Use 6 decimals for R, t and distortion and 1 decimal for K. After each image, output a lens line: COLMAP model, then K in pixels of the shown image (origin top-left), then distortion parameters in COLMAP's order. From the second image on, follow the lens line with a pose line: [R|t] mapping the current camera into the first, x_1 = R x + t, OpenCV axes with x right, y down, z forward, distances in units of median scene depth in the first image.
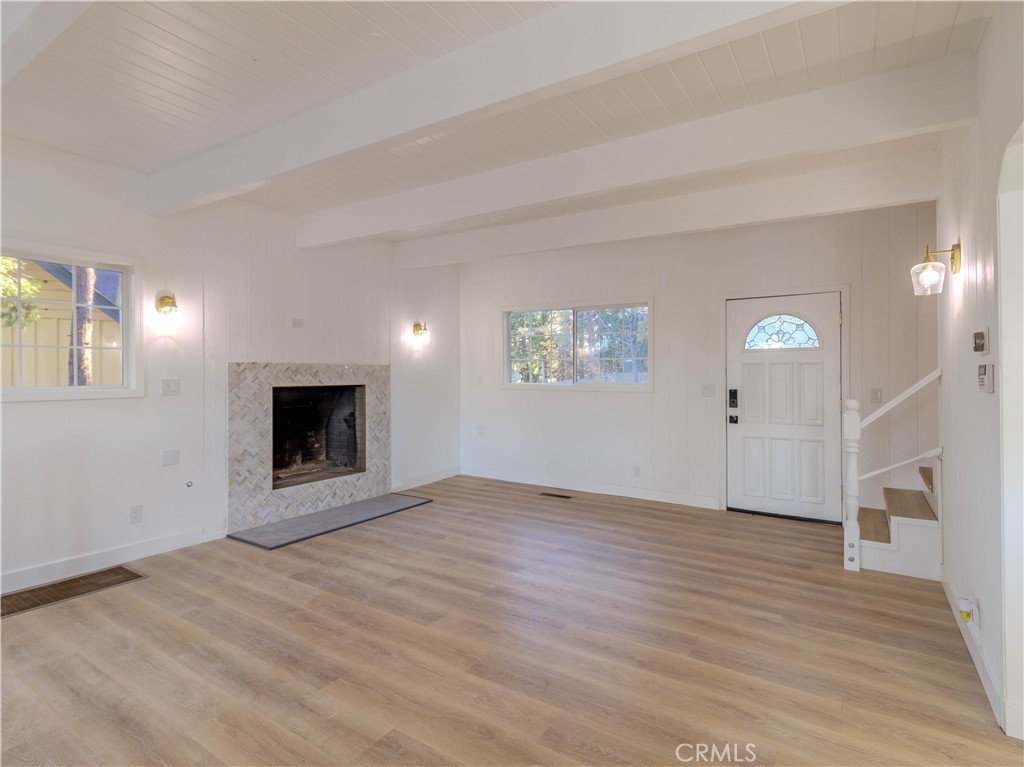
lens RADIAL K [[530.8, 0, 507.8], [0, 530.8, 371.1], [0, 0, 1]] dist [0.004030, 0.000581]
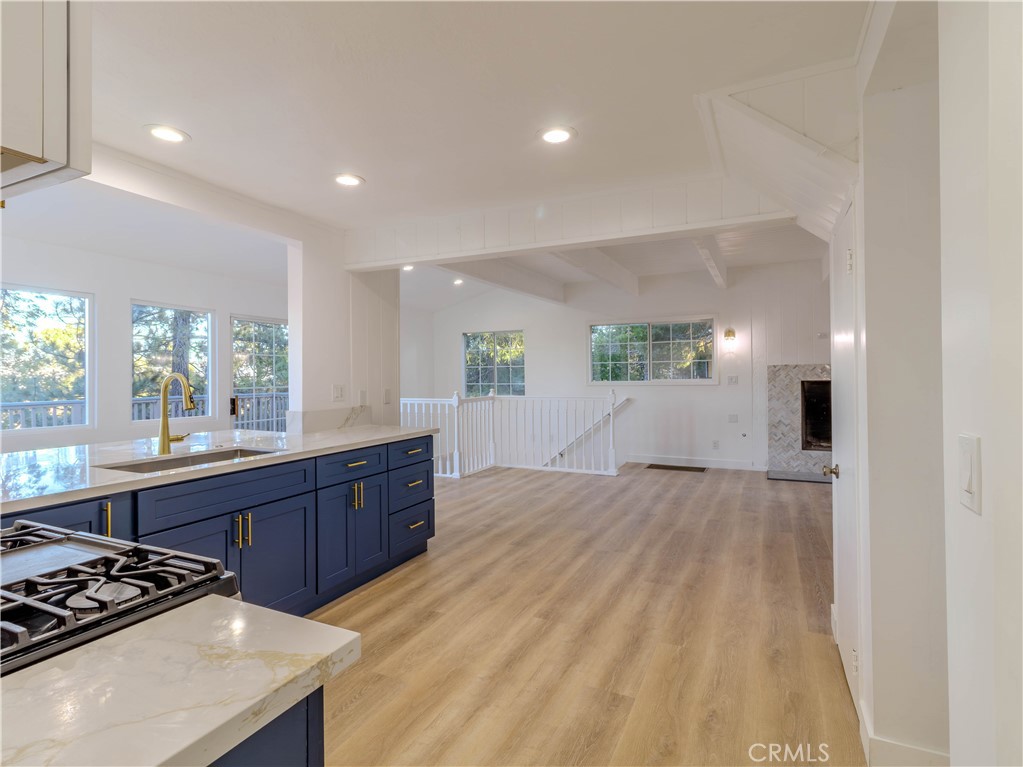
lens RADIAL K [[530.3, 0, 507.4], [0, 530.3, 371.2], [0, 0, 1]] dist [0.004030, 0.000581]
pose [[0.134133, -0.009293, -0.990920, 0.798361], [0.015482, 0.999854, -0.007281, 0.000800], [0.990842, -0.014365, 0.134257, -0.012058]]
